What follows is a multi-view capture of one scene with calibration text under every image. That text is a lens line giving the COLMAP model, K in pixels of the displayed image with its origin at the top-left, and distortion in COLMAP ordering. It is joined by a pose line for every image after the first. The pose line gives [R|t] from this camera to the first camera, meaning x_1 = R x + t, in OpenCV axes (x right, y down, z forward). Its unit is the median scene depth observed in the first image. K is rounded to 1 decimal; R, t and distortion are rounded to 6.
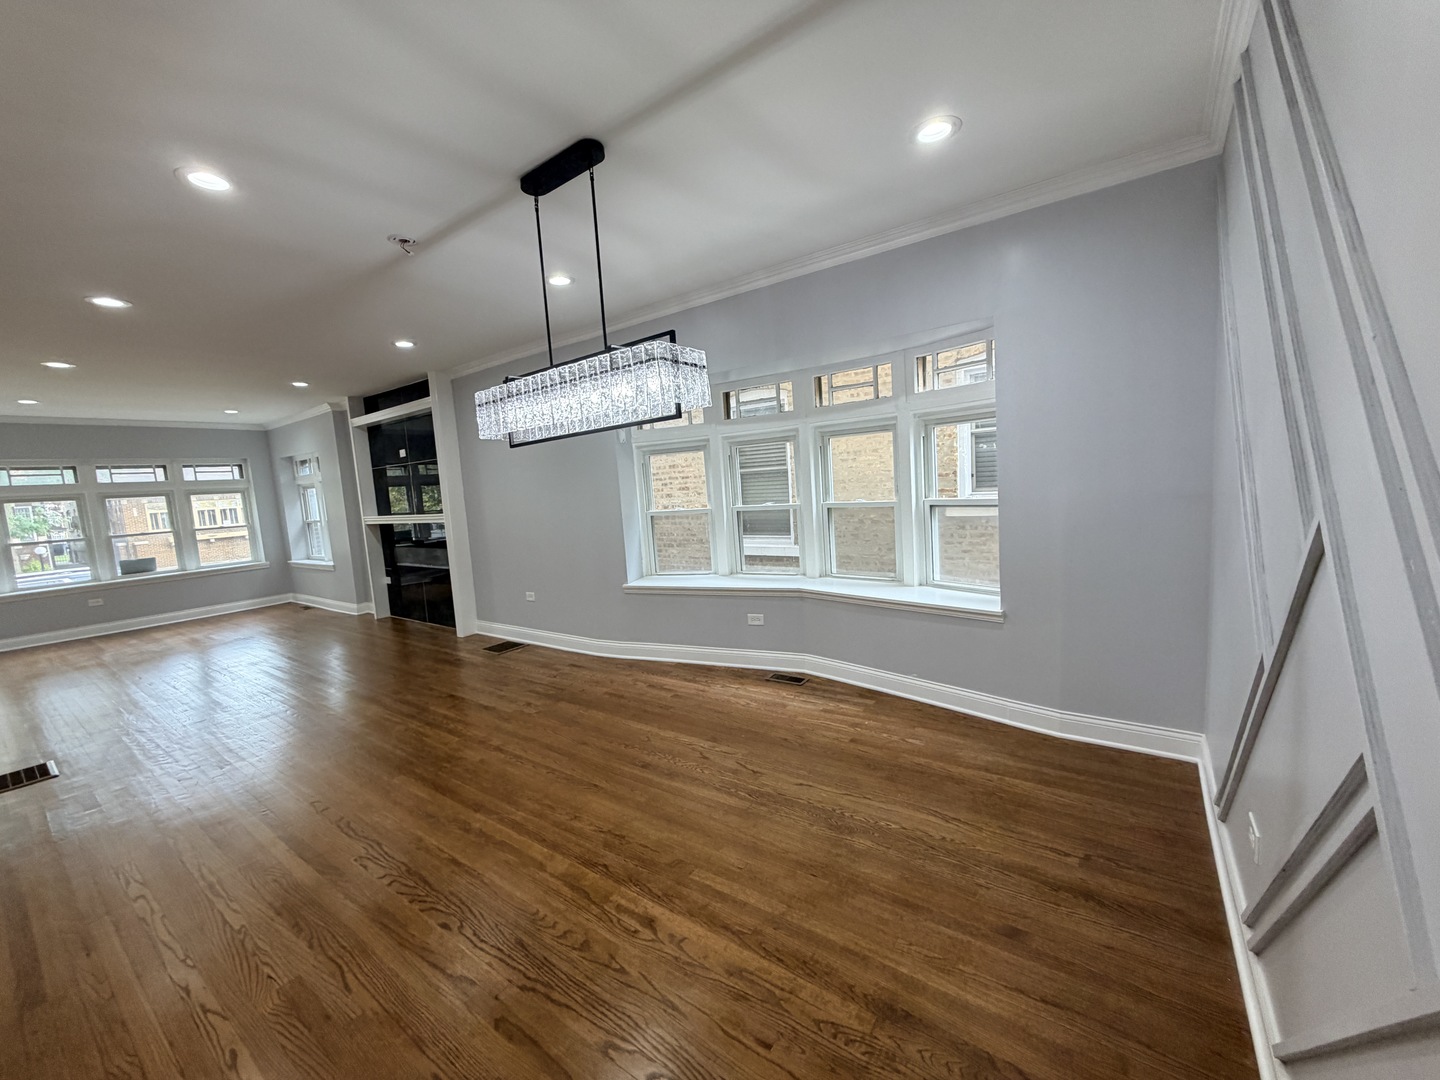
lens RADIAL K [[573.7, 0, 713.0], [0, 573.7, 542.3], [0, 0, 1]] dist [-0.000743, 0.000452]
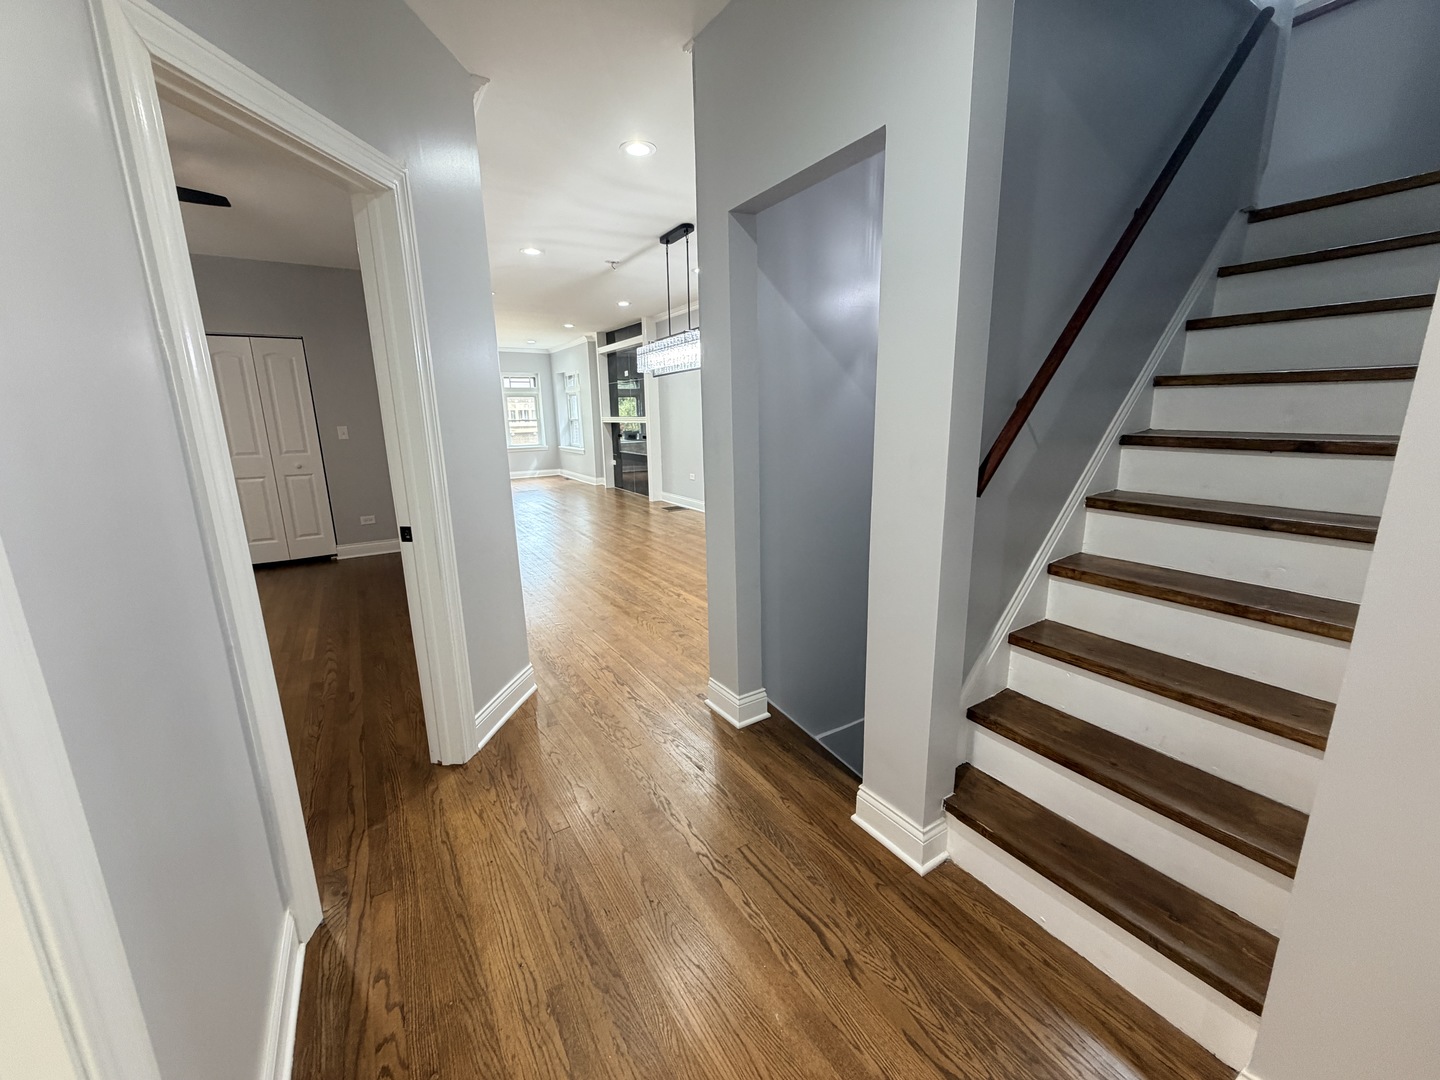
lens RADIAL K [[573.7, 0, 715.0], [0, 573.7, 549.6], [0, 0, 1]] dist [-0.000743, 0.000452]
pose [[0.925532, 0.135489, -0.353599, 0.449688], [-0.082386, 0.983478, 0.161197, 0.057014], [0.369598, -0.120062, 0.921403, -0.576408]]
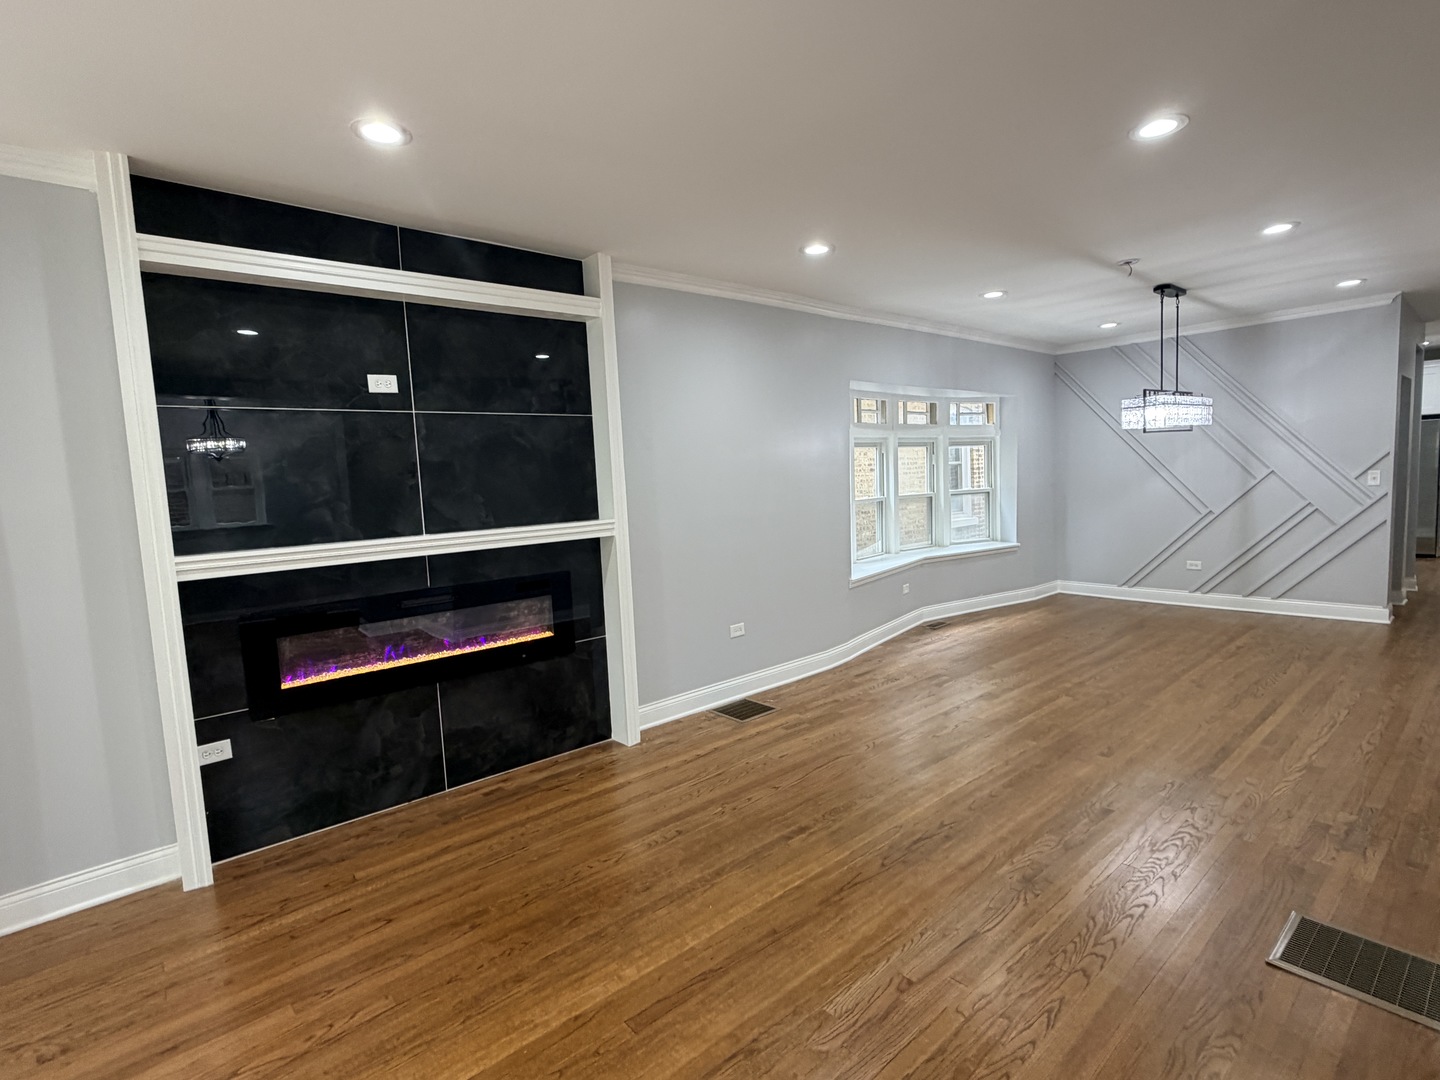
lens RADIAL K [[711.6, 0, 715.7], [0, 711.6, 541.2], [0, 0, 1]] dist [-0.002857, 0.000029]
pose [[0.226387, -0.033076, 0.973476, -1.851334], [0.136290, 0.990667, 0.001966, -0.029233], [-0.964455, 0.132230, 0.228782, 1.283376]]
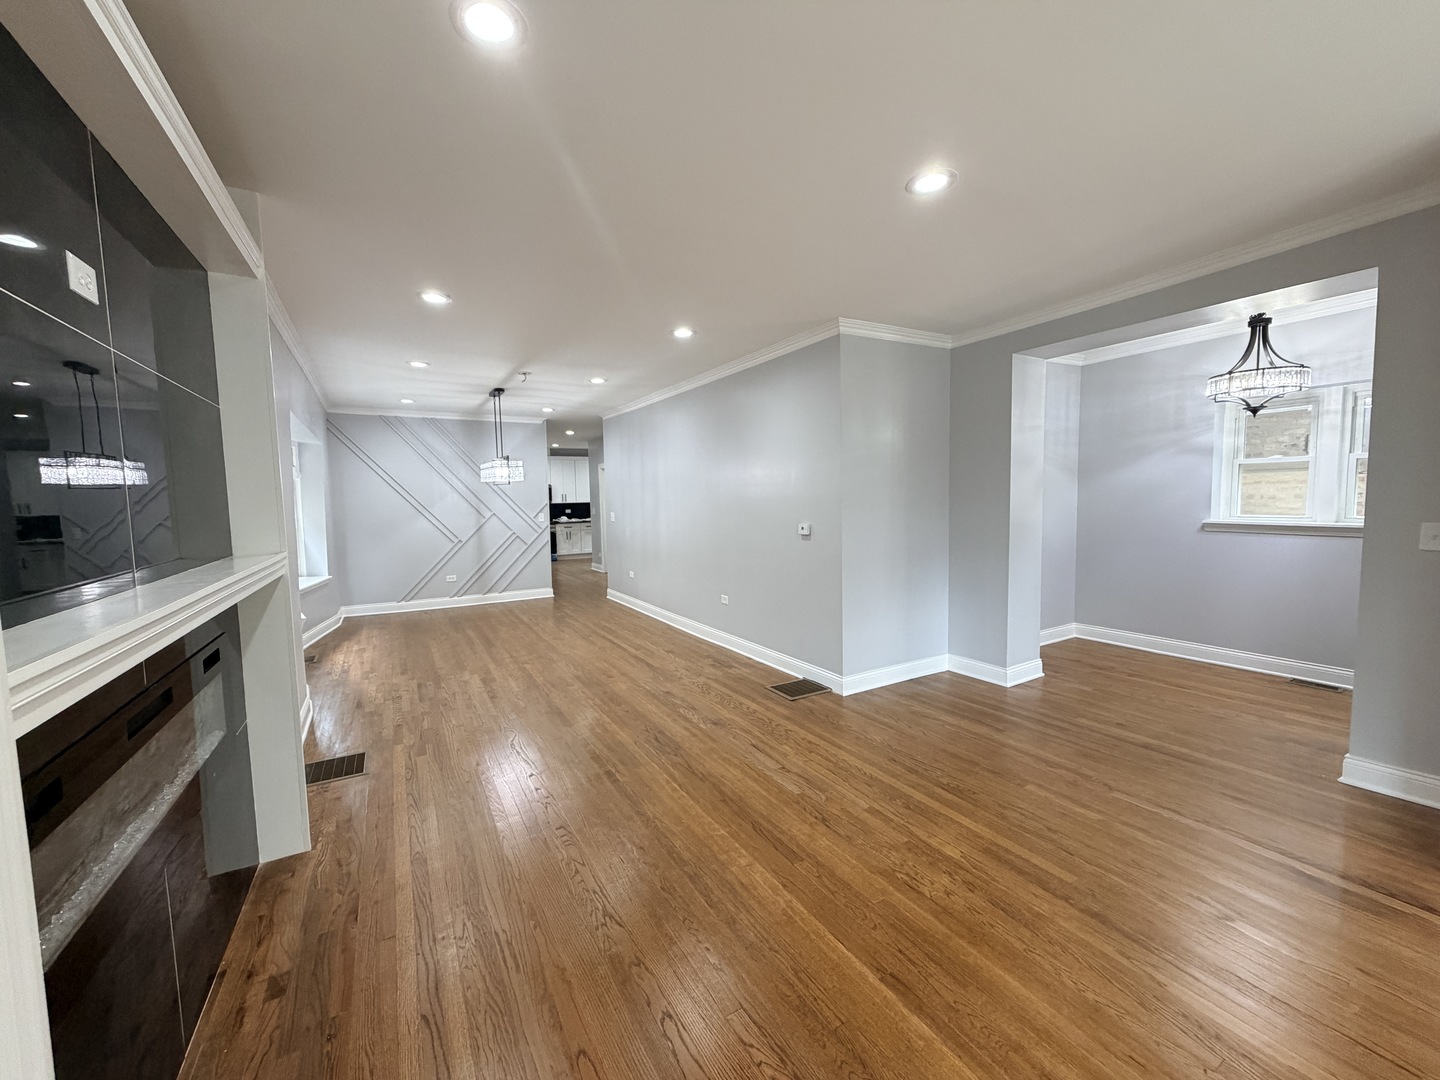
lens RADIAL K [[573.7, 0, 717.0], [0, 573.7, 540.0], [0, 0, 1]] dist [-0.000743, 0.000452]
pose [[-0.911421, 0.052422, 0.408123, -1.538601], [0.121323, 0.981994, 0.144805, -0.135628], [-0.393183, 0.181493, -0.901370, 2.103347]]
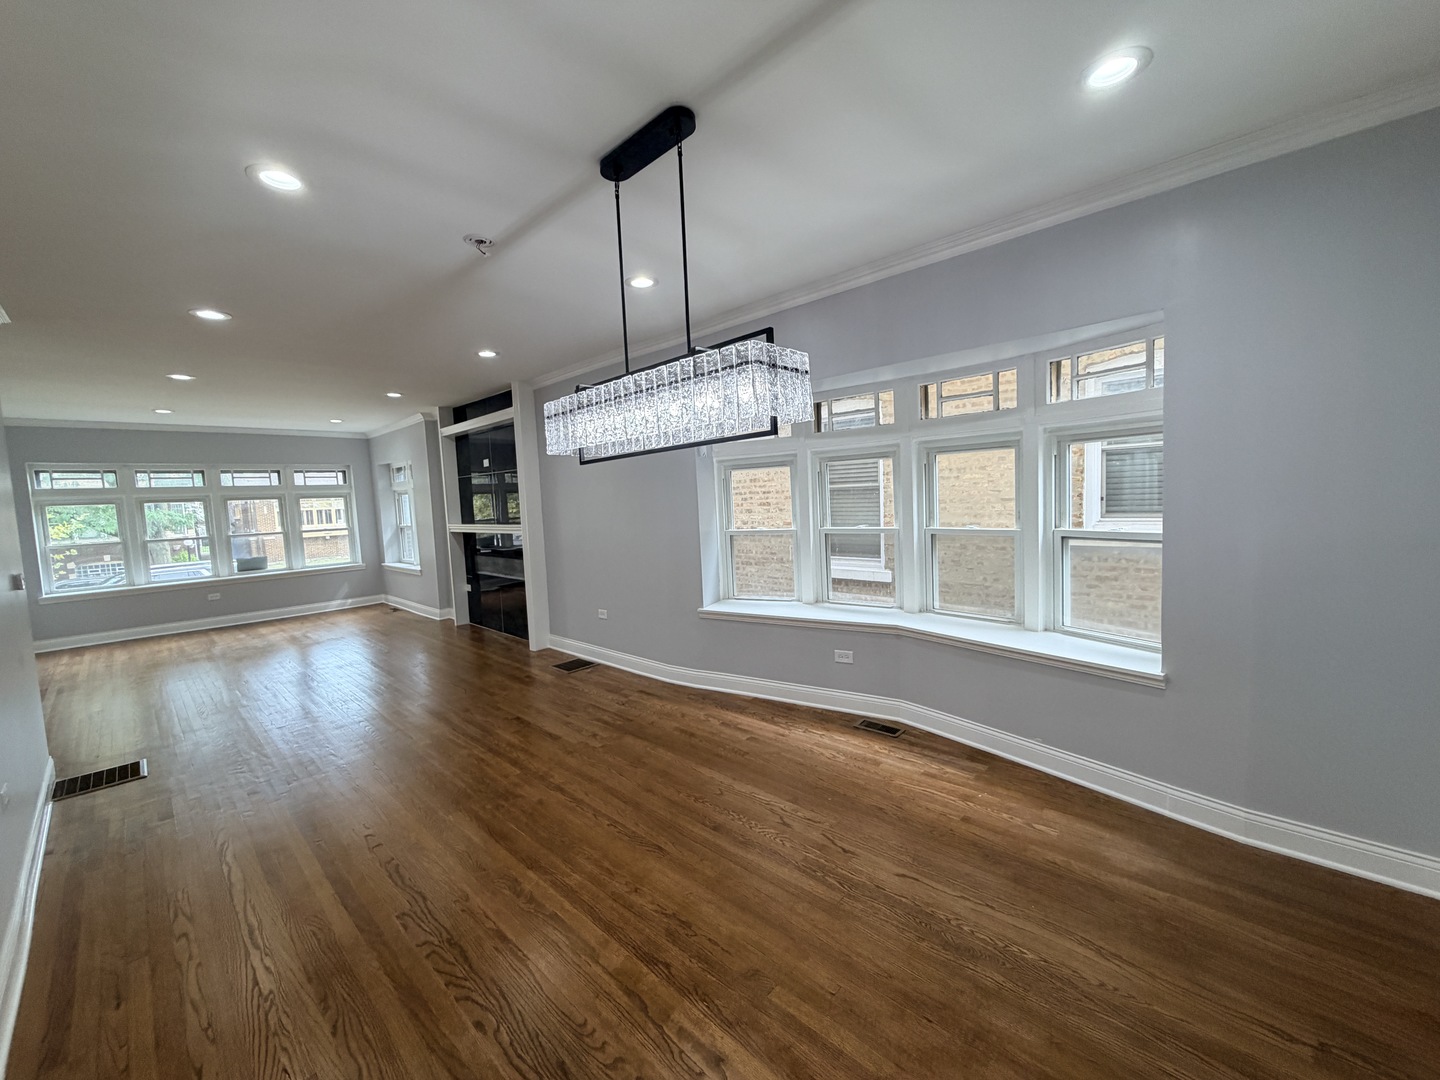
lens RADIAL K [[573.7, 0, 712.4], [0, 573.7, 542.9], [0, 0, 1]] dist [-0.000743, 0.000452]
pose [[0.990802, 0.032197, -0.131436, -0.020266], [-0.034254, 0.999323, -0.013417, -0.028545], [0.130915, 0.017796, 0.991234, 0.106618]]
